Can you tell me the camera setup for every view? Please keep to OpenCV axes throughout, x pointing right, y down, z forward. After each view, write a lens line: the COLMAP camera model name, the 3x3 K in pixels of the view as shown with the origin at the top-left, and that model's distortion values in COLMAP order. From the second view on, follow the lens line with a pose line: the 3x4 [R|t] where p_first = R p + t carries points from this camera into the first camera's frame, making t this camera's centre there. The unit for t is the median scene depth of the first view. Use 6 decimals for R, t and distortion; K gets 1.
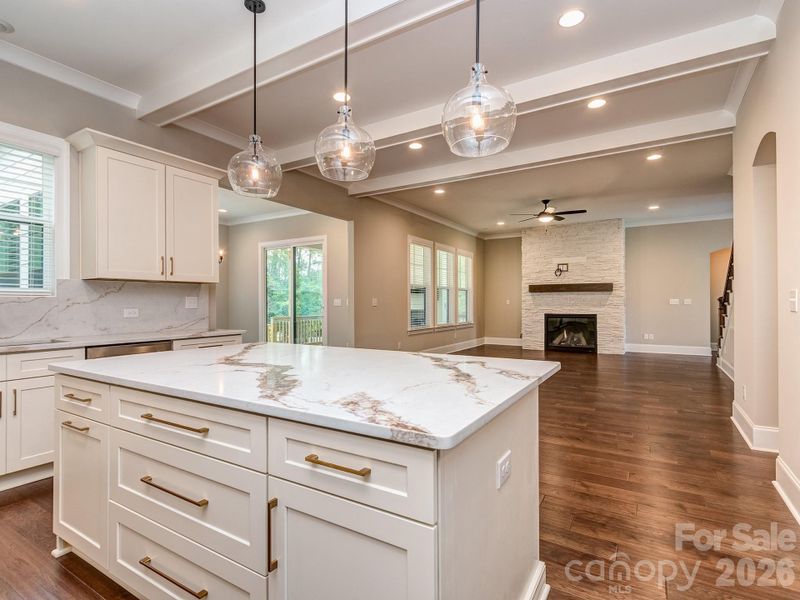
lens RADIAL K [[409.6, 0, 402.1], [0, 409.6, 298.5], [0, 0, 1]] dist [0.003631, 0.000496]
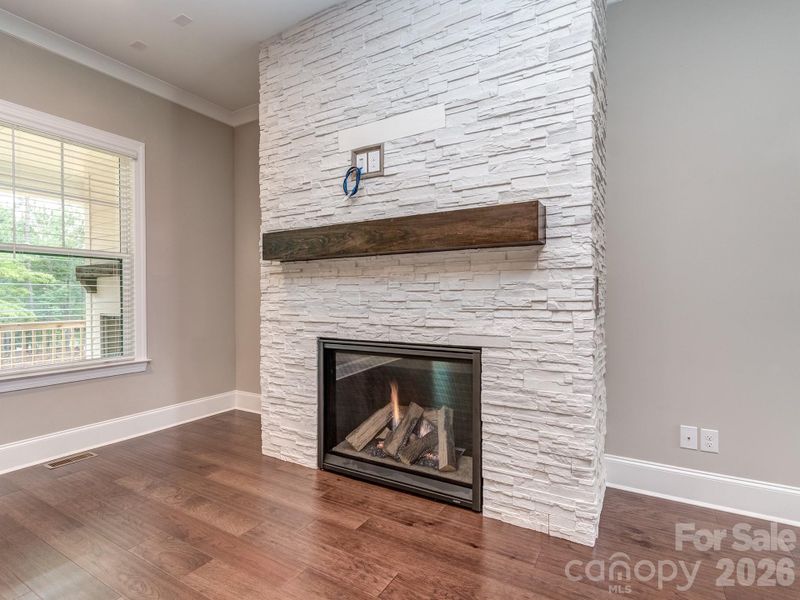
lens RADIAL K [[409.6, 0, 405.0], [0, 409.6, 299.5], [0, 0, 1]] dist [0.003631, 0.000496]
pose [[0.999995, -0.000951, 0.003096, 0.410035], [0.000909, 0.999908, 0.013545, 0.007923], [-0.003109, -0.013543, 0.999903, 0.730773]]
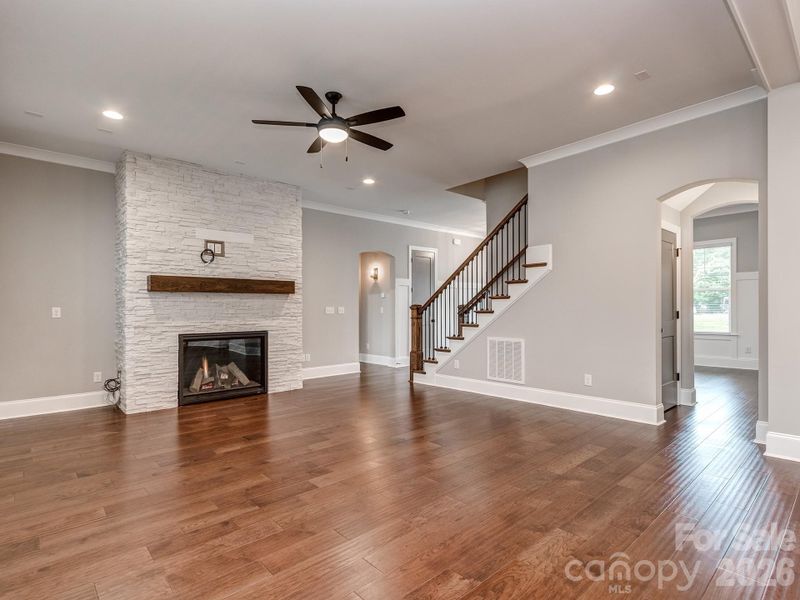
lens RADIAL K [[409.6, 0, 402.6], [0, 409.6, 304.5], [0, 0, 1]] dist [0.003631, 0.000496]
pose [[0.289300, 0.012771, 0.957153, -0.057024], [-0.002155, 0.999917, -0.012690, 0.006149], [-0.957236, 0.001609, 0.289304, 0.594995]]
